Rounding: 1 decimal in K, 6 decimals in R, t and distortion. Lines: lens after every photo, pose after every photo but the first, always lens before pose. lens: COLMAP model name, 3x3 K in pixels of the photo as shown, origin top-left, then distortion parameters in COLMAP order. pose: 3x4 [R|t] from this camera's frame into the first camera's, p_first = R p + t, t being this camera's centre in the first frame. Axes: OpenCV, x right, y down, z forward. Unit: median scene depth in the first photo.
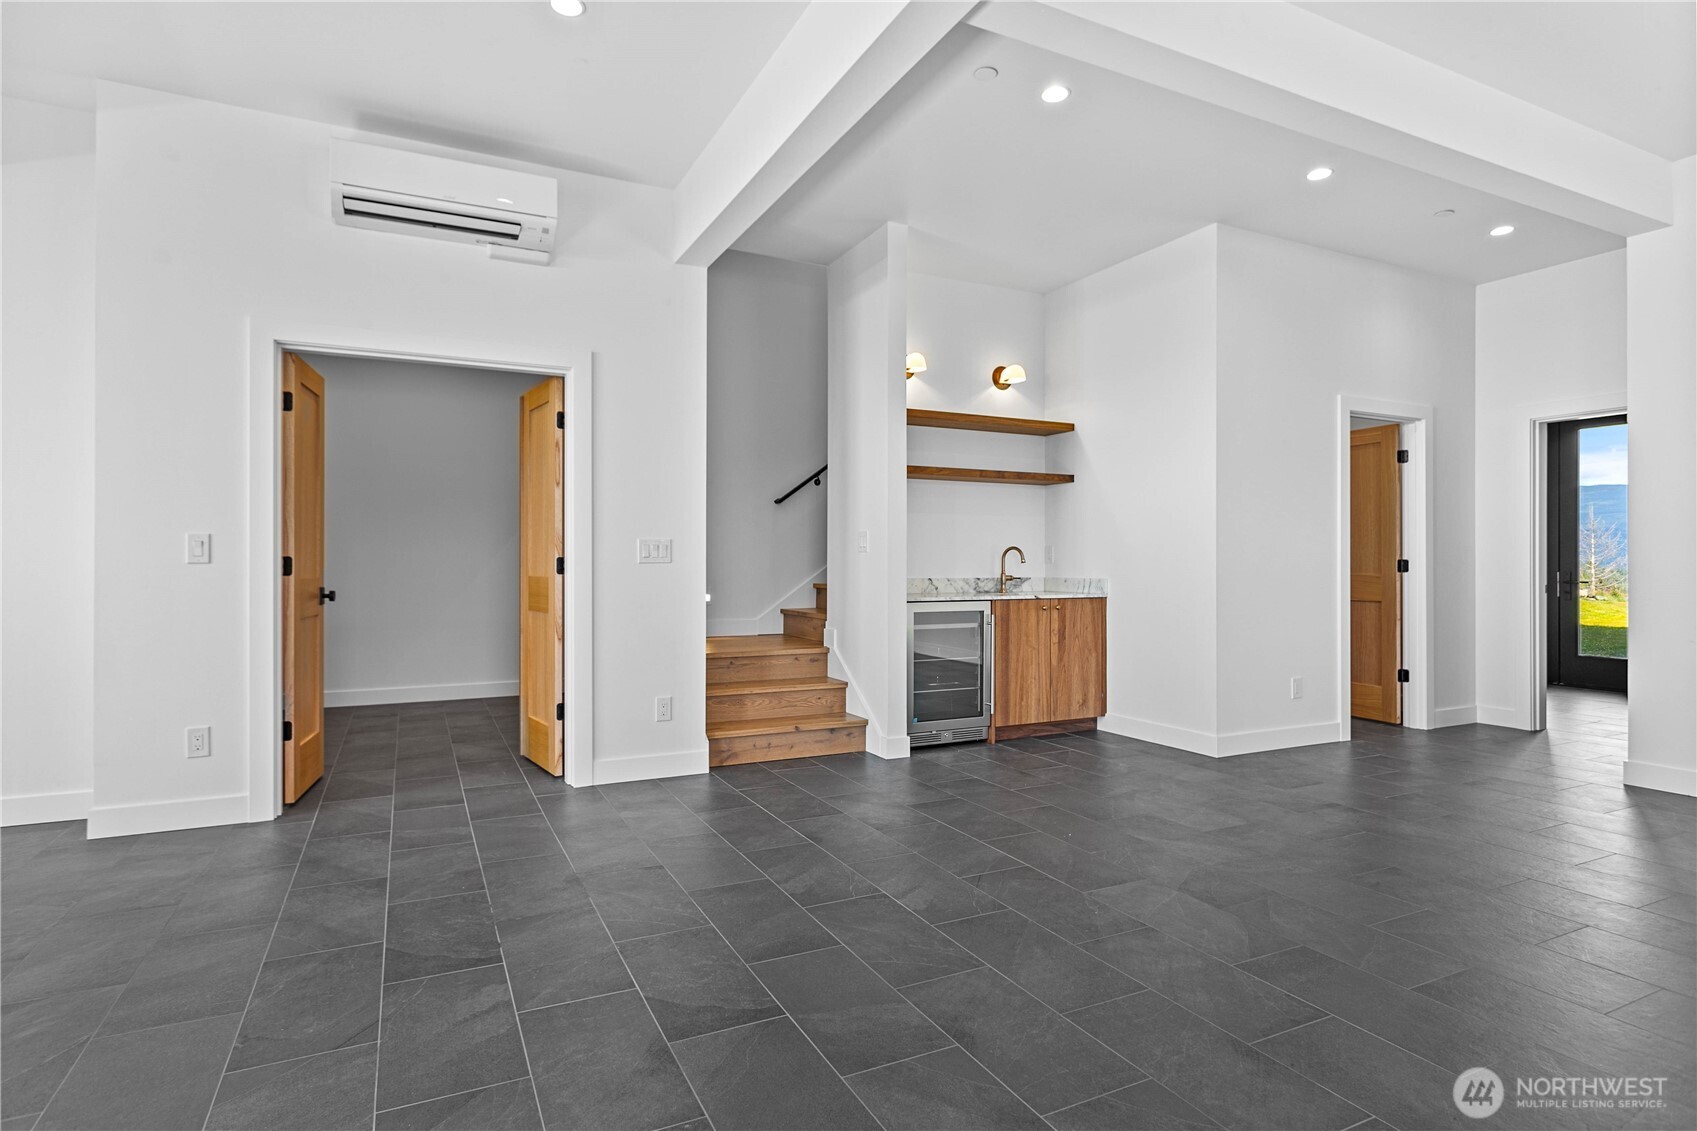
lens RADIAL K [[890.1, 0, 848.4], [0, 890.1, 556.5], [0, 0, 1]] dist [0.001414, -0.000027]
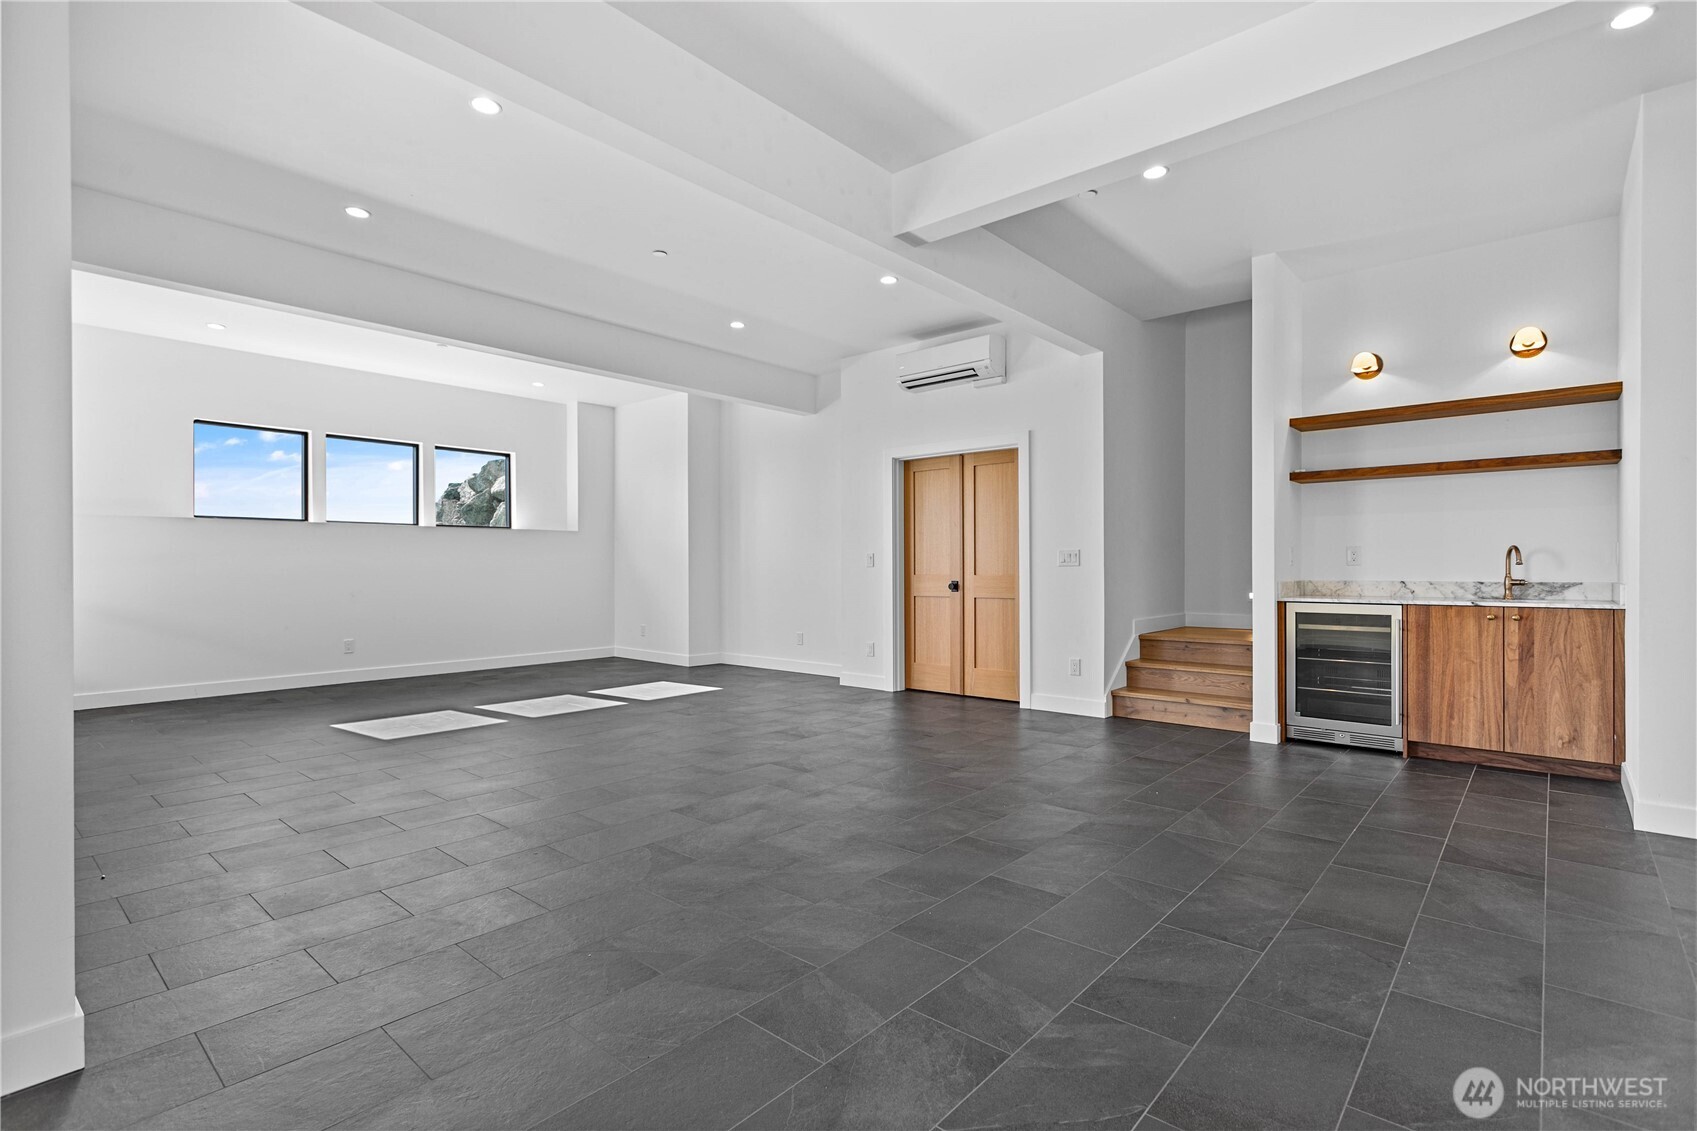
lens RADIAL K [[800.4, 0, 848.5], [0, 800.4, 565.5], [0, 0, 1]] dist [-0.001812, -0.000393]
pose [[0.380268, -0.002378, -0.924873, 0.708527], [0.009211, 0.999957, 0.001216, 0.001487], [0.924831, -0.008981, 0.380273, 0.138143]]
